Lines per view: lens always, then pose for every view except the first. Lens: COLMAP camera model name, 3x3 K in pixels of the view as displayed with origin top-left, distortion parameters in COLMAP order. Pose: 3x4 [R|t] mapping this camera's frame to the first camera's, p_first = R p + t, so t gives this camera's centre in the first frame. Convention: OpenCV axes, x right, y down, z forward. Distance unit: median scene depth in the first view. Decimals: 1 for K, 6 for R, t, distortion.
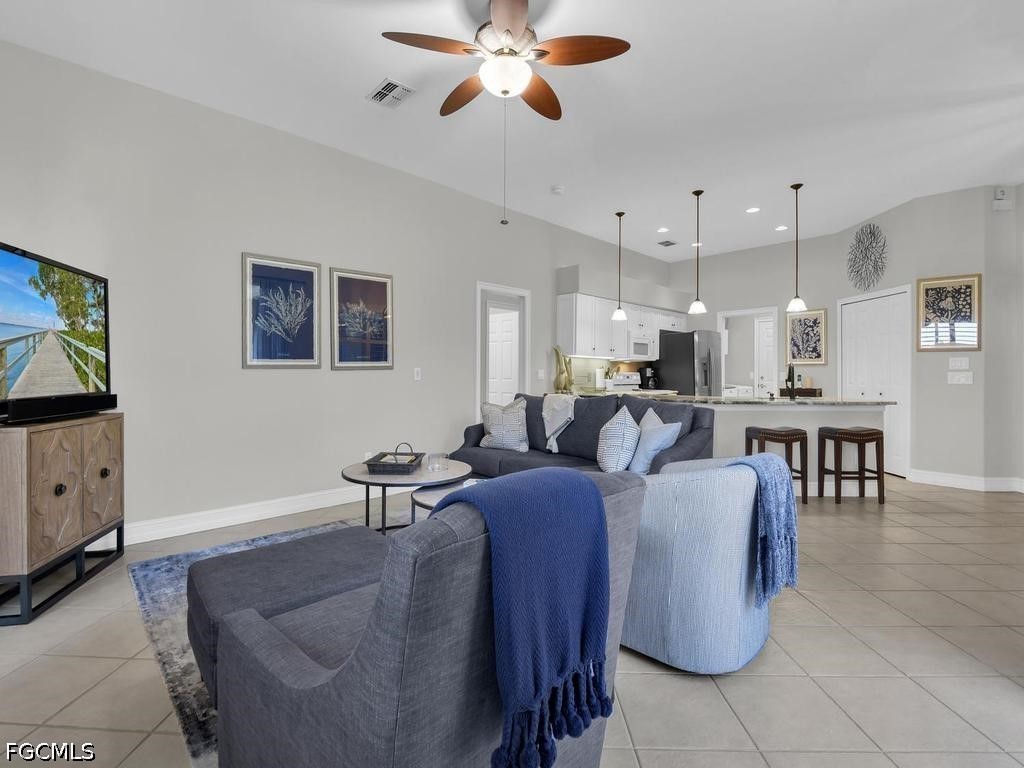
lens RADIAL K [[489.2, 0, 489.1], [0, 489.2, 377.9], [0, 0, 1]] dist [-0.028985, -0.000194]
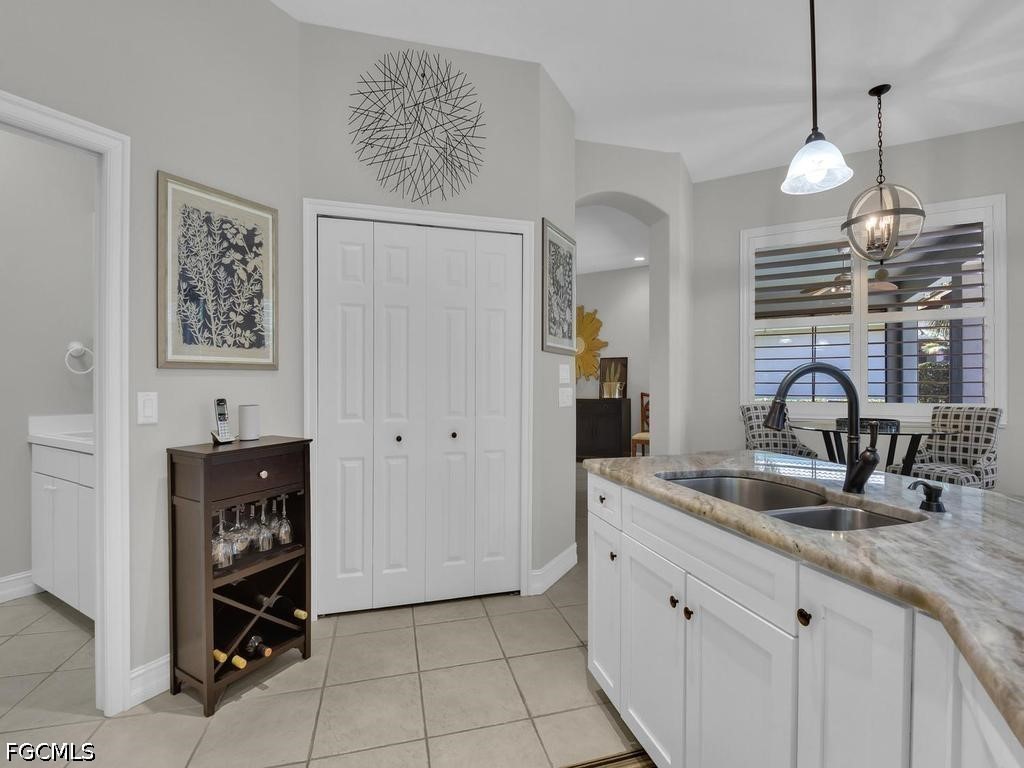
lens RADIAL K [[469.4, 0, 512.0], [0, 469.4, 384.0], [0, 0, 1]] dist [-0.010999, -0.000853]
pose [[-0.314128, -0.006071, 0.949361, 0.425857], [0.007362, 0.999934, 0.008831, -0.023560], [-0.949352, 0.009763, -0.314062, 1.264648]]
